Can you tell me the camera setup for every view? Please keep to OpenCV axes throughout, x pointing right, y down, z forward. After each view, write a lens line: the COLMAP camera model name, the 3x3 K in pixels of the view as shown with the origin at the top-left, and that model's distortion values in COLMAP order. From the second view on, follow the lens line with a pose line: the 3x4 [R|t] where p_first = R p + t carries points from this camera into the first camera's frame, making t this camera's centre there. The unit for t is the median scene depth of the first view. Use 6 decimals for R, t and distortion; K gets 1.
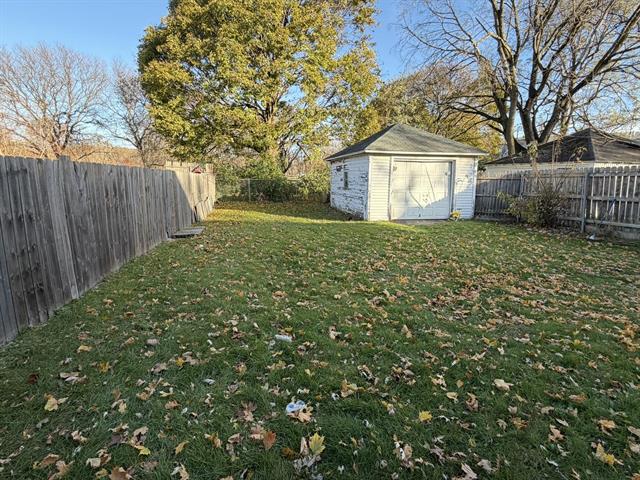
lens RADIAL K [[314.3, 0, 322.0], [0, 314.3, 237.5], [0, 0, 1]] dist [-0.001164, 0.000172]
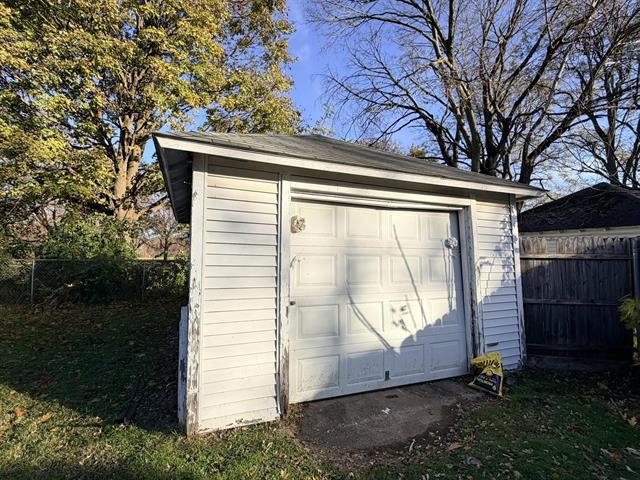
lens RADIAL K [[314.3, 0, 320.1], [0, 314.3, 241.8], [0, 0, 1]] dist [-0.001164, 0.000172]
pose [[0.983429, 0.004020, 0.181250, 0.191280], [0.037890, 0.973119, -0.227164, -0.130546], [-0.177291, 0.230268, 0.956841, 0.685893]]
